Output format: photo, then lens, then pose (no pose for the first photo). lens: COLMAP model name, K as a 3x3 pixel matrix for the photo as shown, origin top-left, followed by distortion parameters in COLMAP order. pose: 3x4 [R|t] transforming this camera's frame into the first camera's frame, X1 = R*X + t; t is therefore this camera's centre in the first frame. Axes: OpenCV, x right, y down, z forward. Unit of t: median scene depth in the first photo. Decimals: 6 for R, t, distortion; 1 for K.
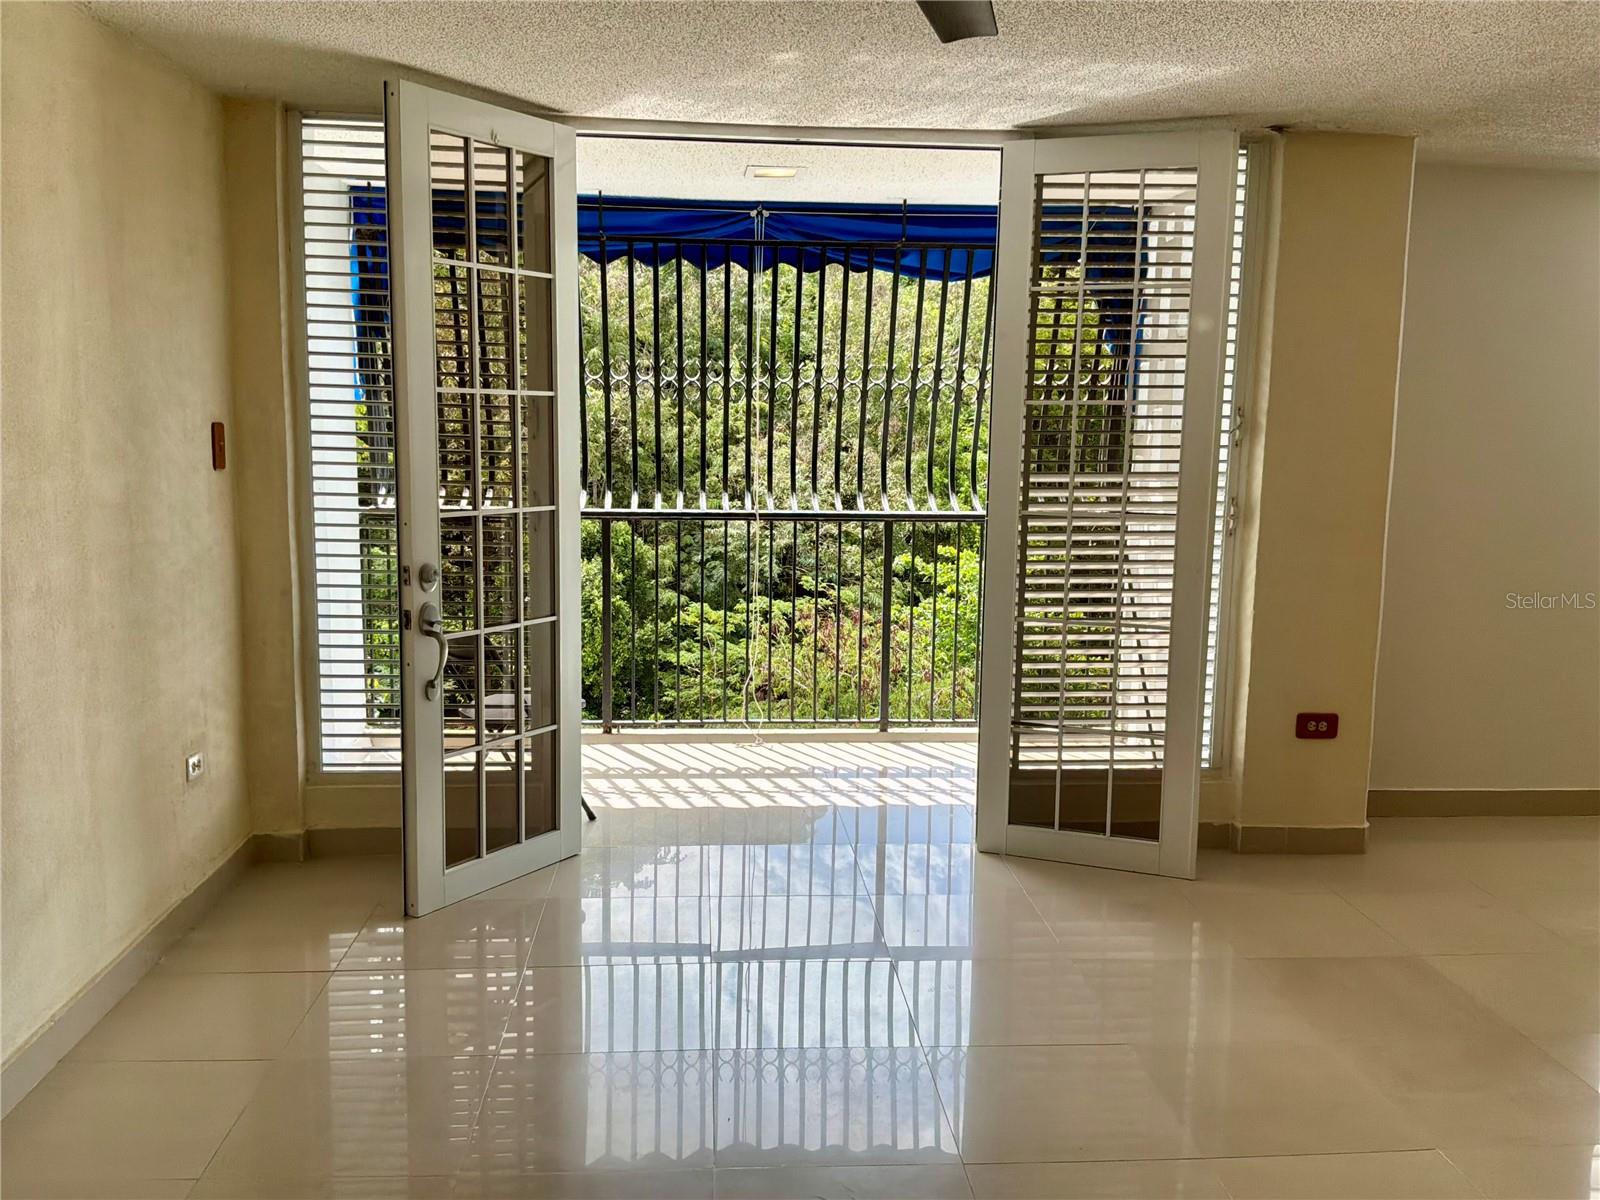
lens RADIAL K [[1361.7, 0, 793.1], [0, 1361.7, 602.7], [0, 0, 1]] dist [0.168516, -0.353939]
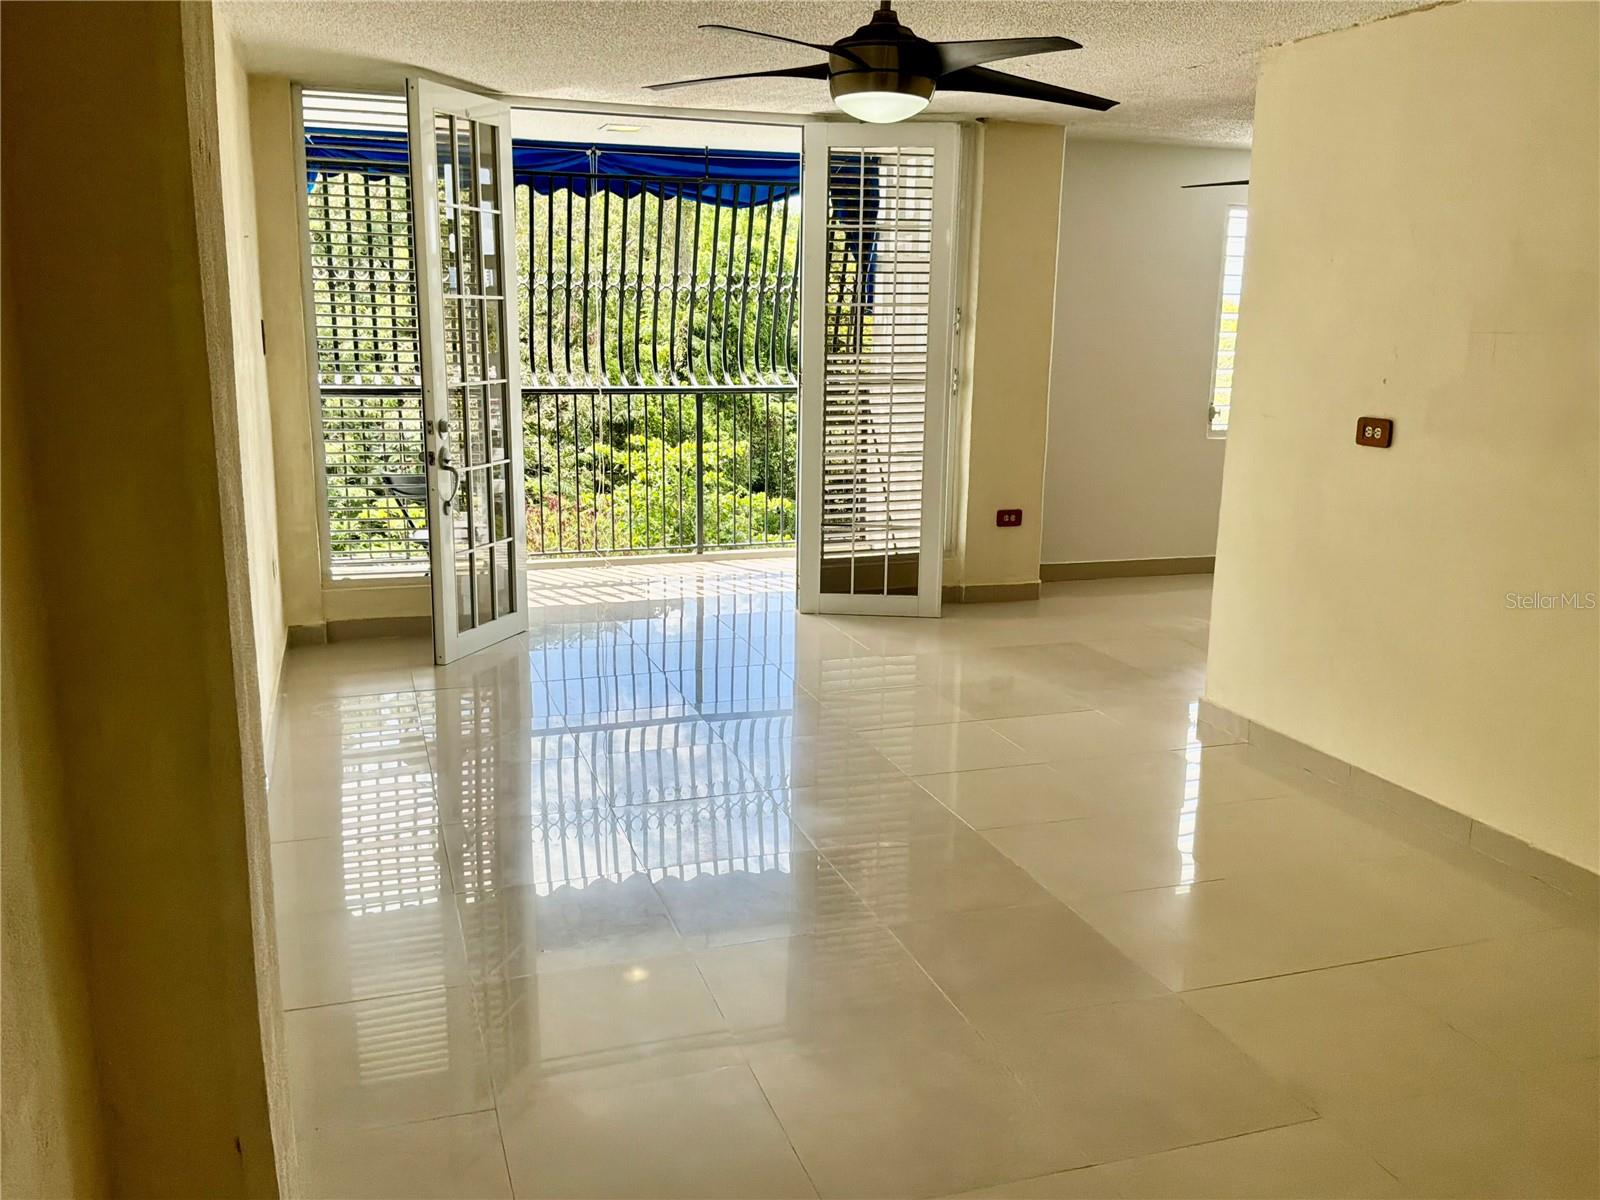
lens RADIAL K [[1318.9, 0, 795.7], [0, 1318.9, 608.6], [0, 0, 1]] dist [0.148226, -0.325026]
pose [[0.970998, -0.055582, 0.232536, -0.200226], [0.035135, 0.995216, 0.091168, 0.045377], [-0.236491, -0.080354, 0.968305, -0.377879]]
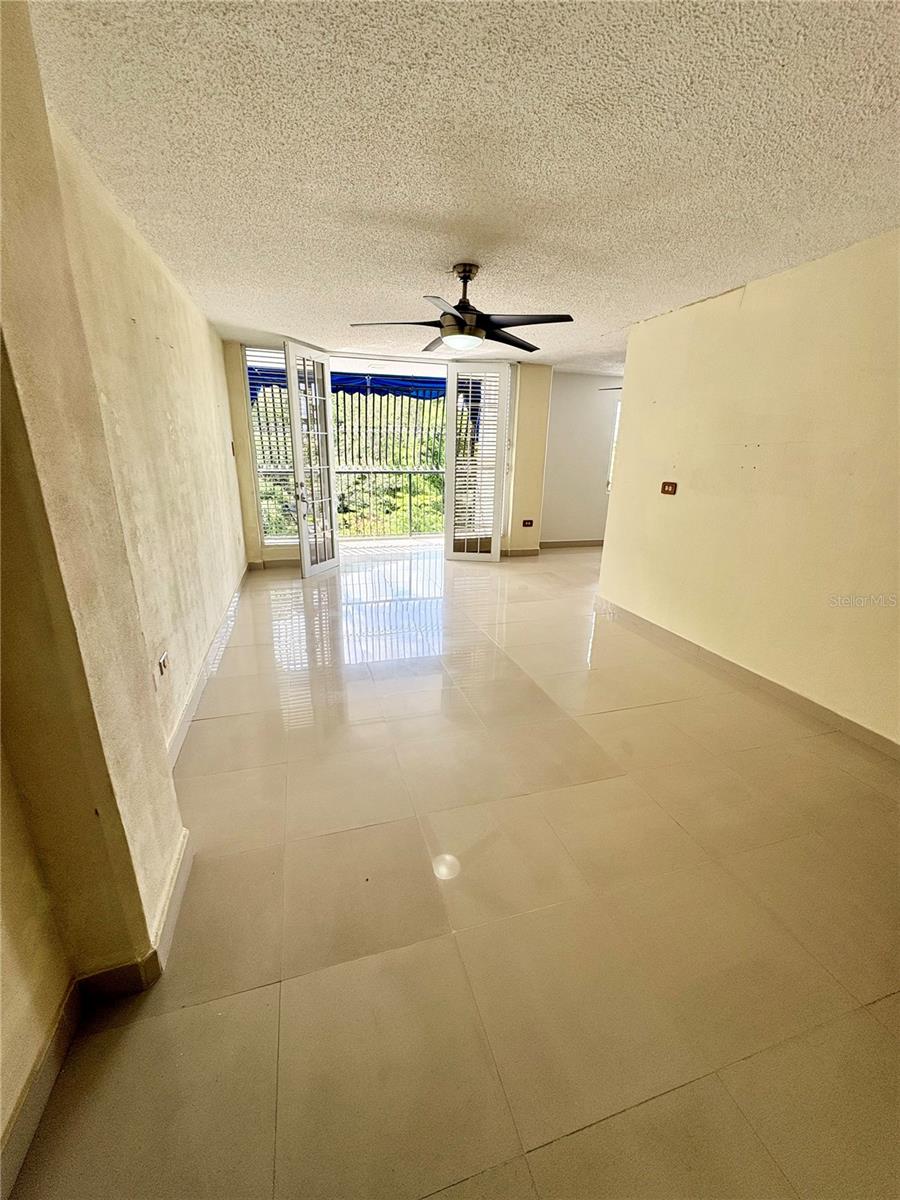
lens RADIAL K [[479.1, 0, 447.6], [0, 479.1, 604.4], [0, 0, 1]] dist [0.000179, -0.000008]
pose [[0.976870, -0.064673, 0.203817, -0.138644], [0.026055, 0.982064, 0.186738, 0.053429], [-0.212239, -0.177109, 0.961034, -0.305970]]
